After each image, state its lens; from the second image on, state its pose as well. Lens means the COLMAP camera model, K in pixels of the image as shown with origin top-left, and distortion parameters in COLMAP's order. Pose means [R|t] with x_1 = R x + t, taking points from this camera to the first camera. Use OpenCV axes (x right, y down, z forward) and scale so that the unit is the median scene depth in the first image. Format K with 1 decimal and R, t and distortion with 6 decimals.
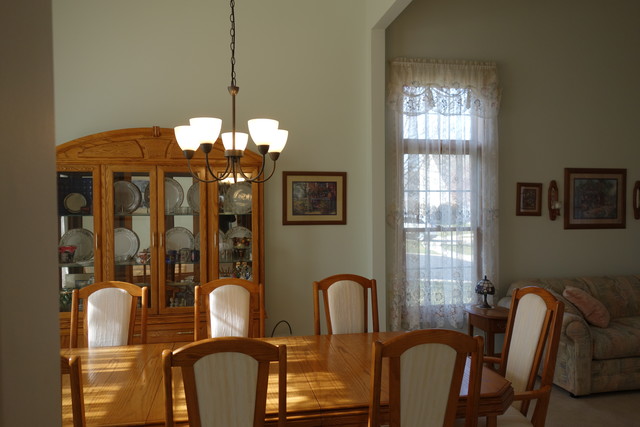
lens RADIAL K [[503.8, 0, 321.3], [0, 503.8, 216.8], [0, 0, 1]] dist [0.008404, -0.010129]
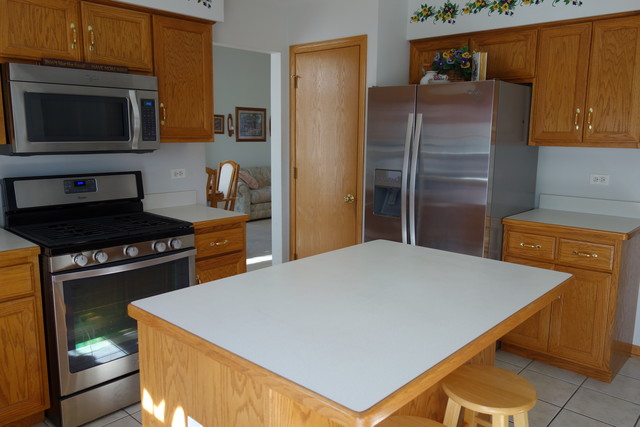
lens RADIAL K [[503.8, 0, 321.3], [0, 503.8, 216.8], [0, 0, 1]] dist [0.008404, -0.010129]
pose [[0.809524, -0.083332, 0.581142, -0.363780], [-0.001543, 0.989570, 0.144046, 0.032672], [-0.587084, -0.117505, 0.800952, -0.696655]]
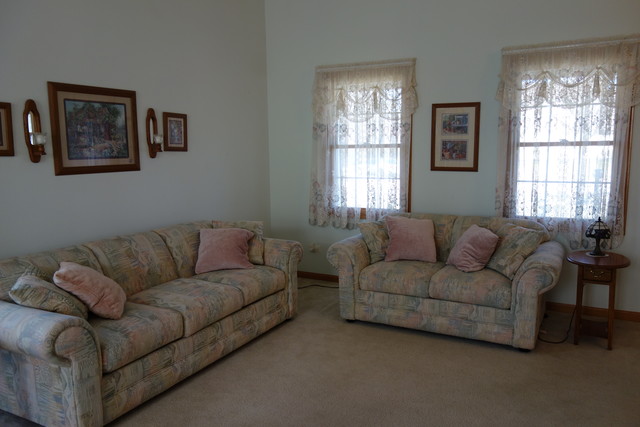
lens RADIAL K [[503.8, 0, 321.3], [0, 503.8, 216.8], [0, 0, 1]] dist [0.008404, -0.010129]
pose [[0.645397, -0.113632, 0.755348, 0.212417], [0.026202, 0.991584, 0.126783, 0.003713], [-0.763398, -0.062034, 0.642943, 0.320398]]
